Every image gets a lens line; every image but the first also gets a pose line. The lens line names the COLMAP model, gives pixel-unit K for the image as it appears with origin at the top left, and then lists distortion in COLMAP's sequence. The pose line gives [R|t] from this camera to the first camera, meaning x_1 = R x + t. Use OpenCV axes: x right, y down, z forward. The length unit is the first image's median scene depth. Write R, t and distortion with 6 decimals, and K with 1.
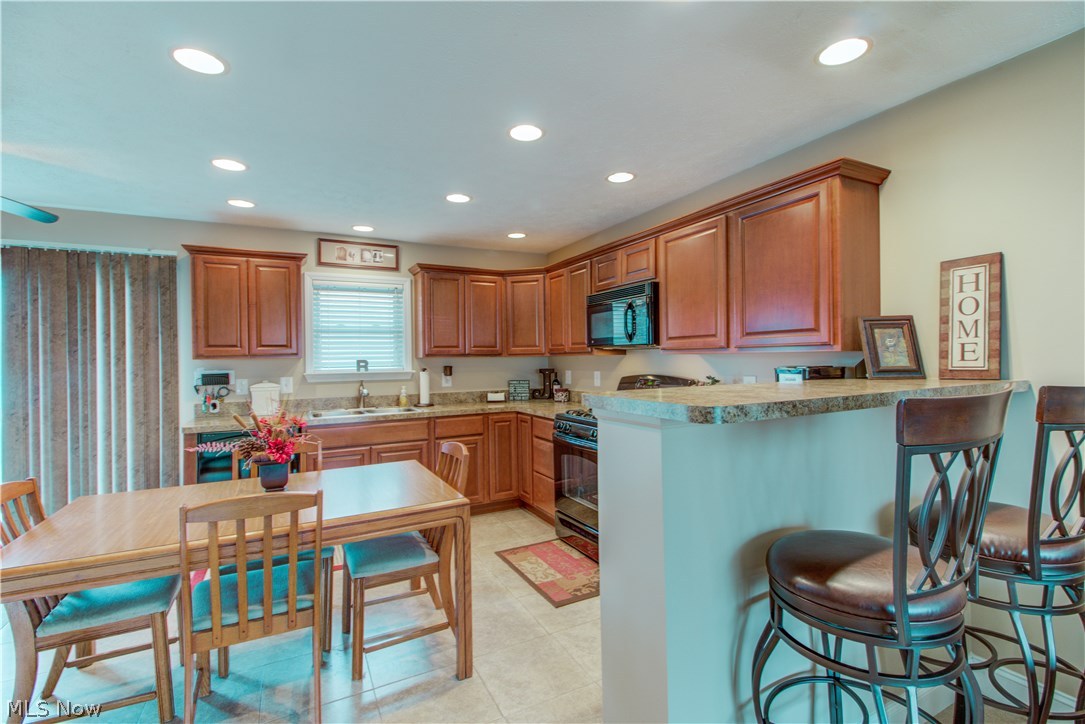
lens RADIAL K [[502.2, 0, 550.7], [0, 502.2, 350.9], [0, 0, 1]] dist [0.013582, -0.007740]
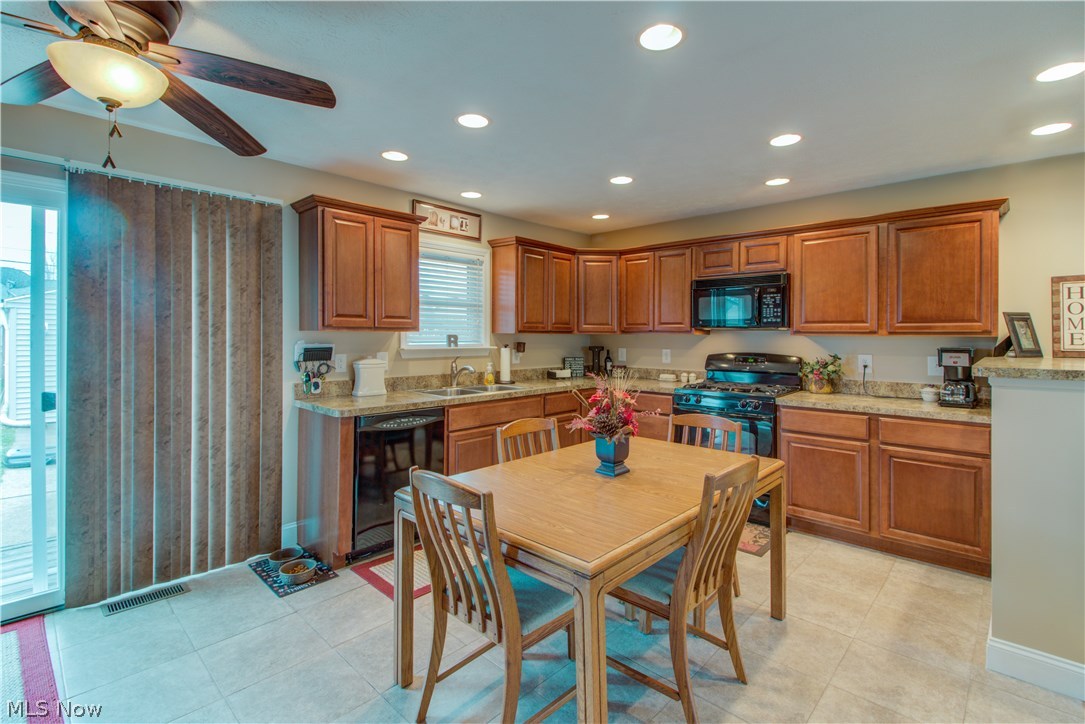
lens RADIAL K [[502.2, 0, 545.6], [0, 502.2, 331.7], [0, 0, 1]] dist [0.013582, -0.007740]
pose [[0.943177, 0.021589, 0.331588, -0.581721], [-0.023545, 0.999721, 0.001881, 0.007700], [-0.331455, -0.009581, 0.943422, 0.070574]]
